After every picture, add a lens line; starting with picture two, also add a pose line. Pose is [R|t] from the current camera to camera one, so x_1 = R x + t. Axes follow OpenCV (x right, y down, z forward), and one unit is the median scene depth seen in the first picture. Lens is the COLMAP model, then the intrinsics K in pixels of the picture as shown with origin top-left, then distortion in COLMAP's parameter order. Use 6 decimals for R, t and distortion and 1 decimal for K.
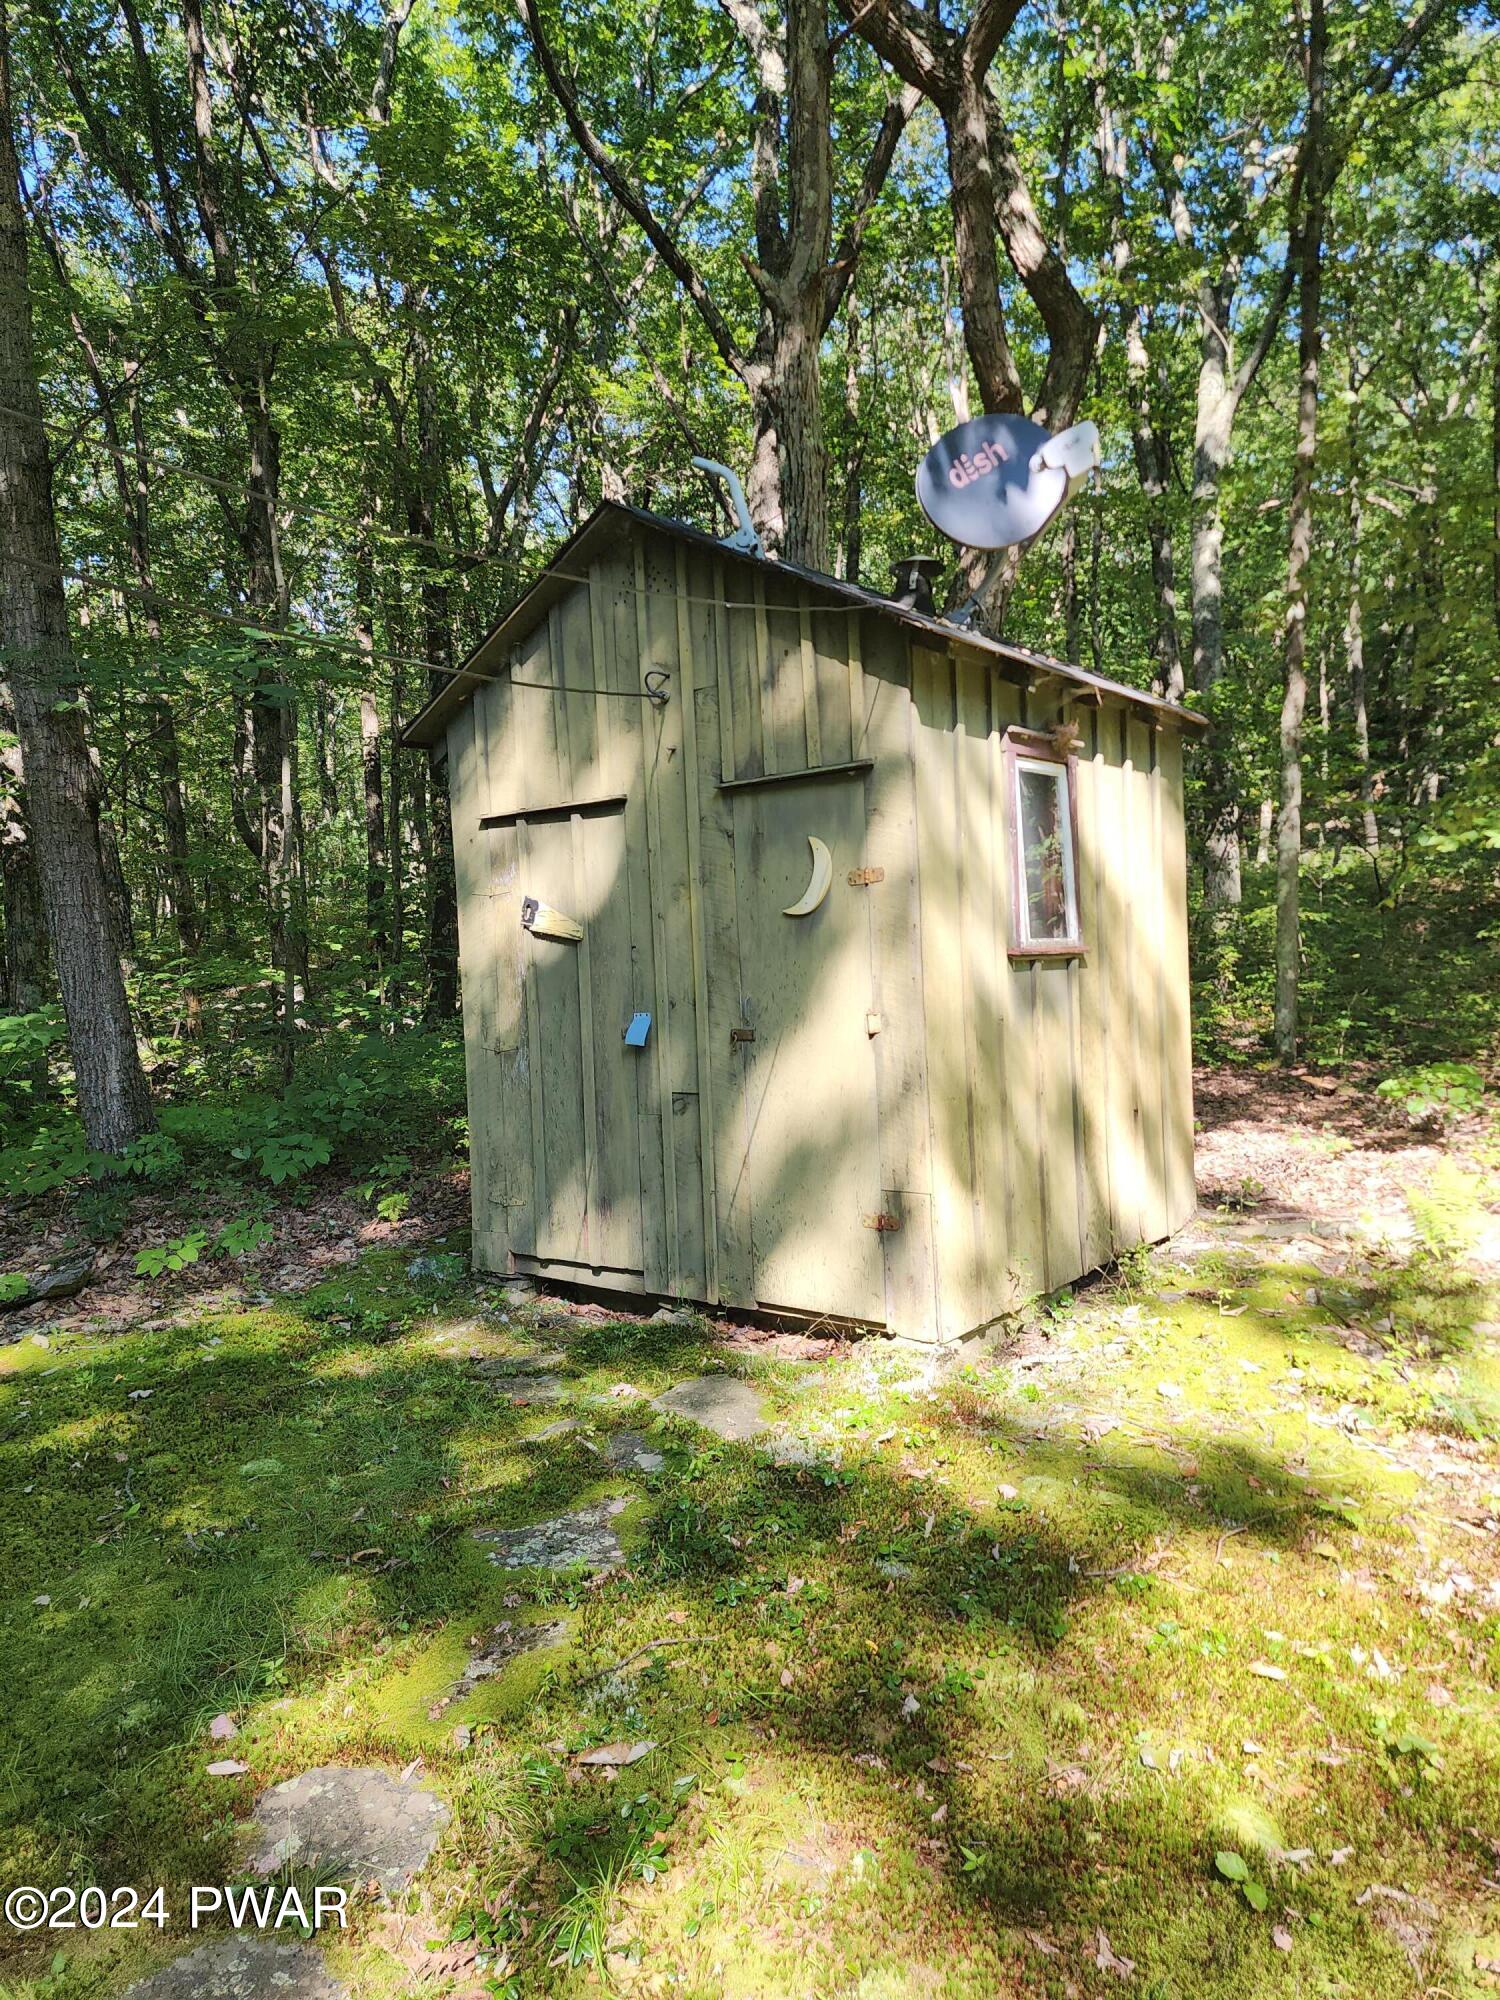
lens RADIAL K [[1347.3, 0, 753.8], [0, 1347.3, 997.2], [0, 0, 1]] dist [0.045401, -0.015867]
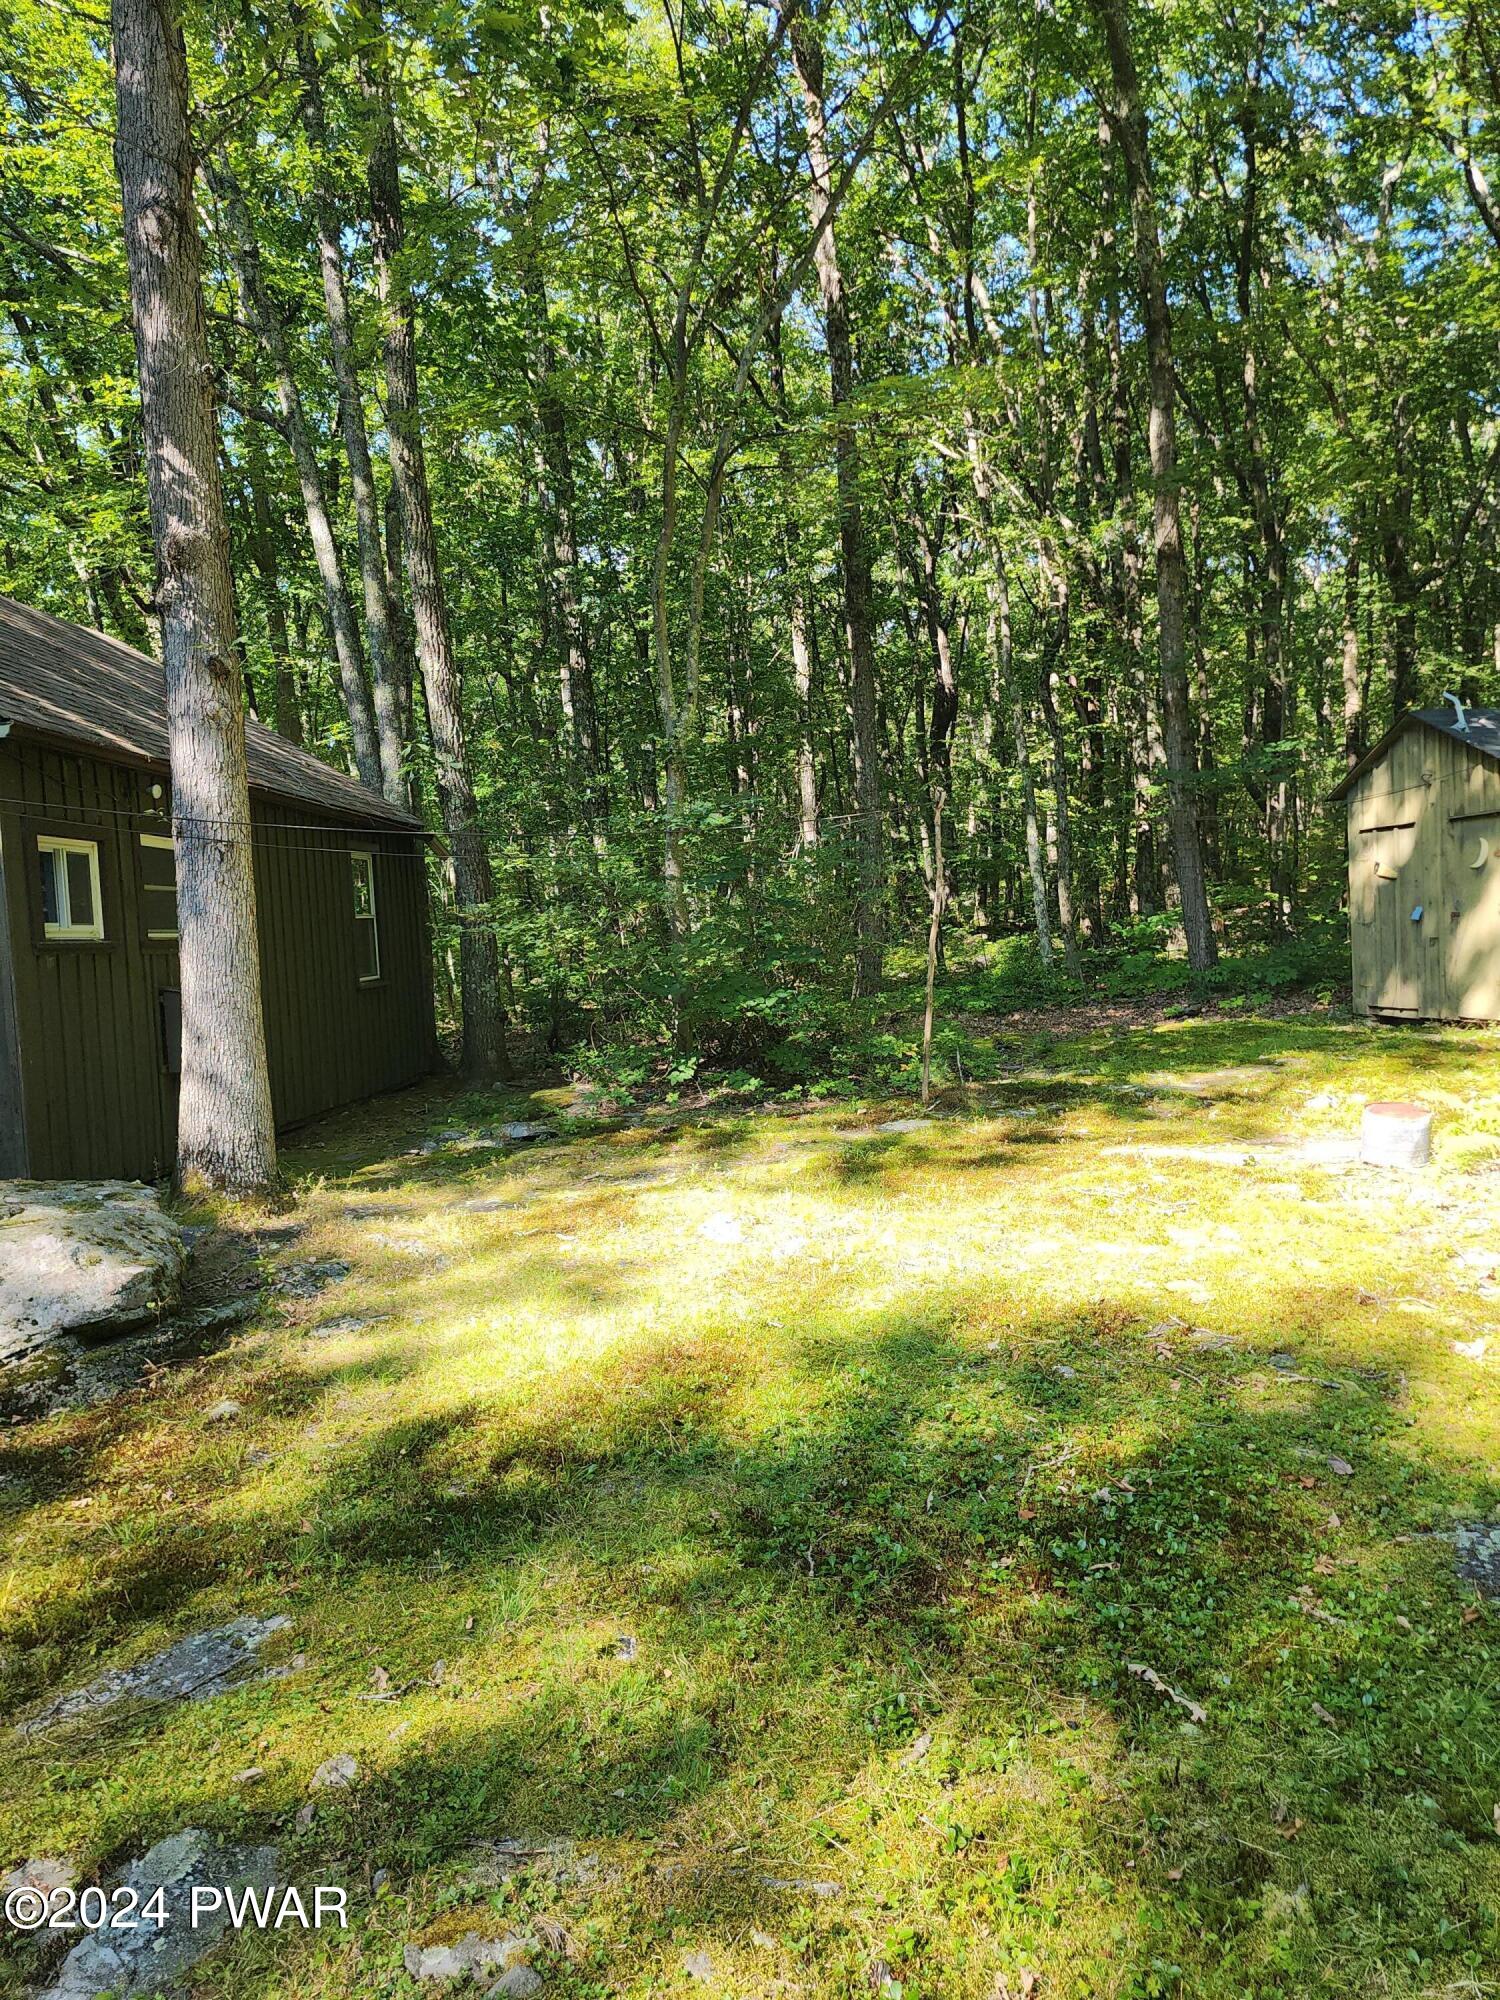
lens RADIAL K [[1347.3, 0, 754.4], [0, 1347.3, 1000.4], [0, 0, 1]] dist [0.045401, -0.015867]
pose [[0.762867, 0.039198, -0.645366, 0.597272], [-0.005555, 0.998521, 0.054082, 0.054955], [0.646531, -0.037672, 0.761957, -1.701122]]
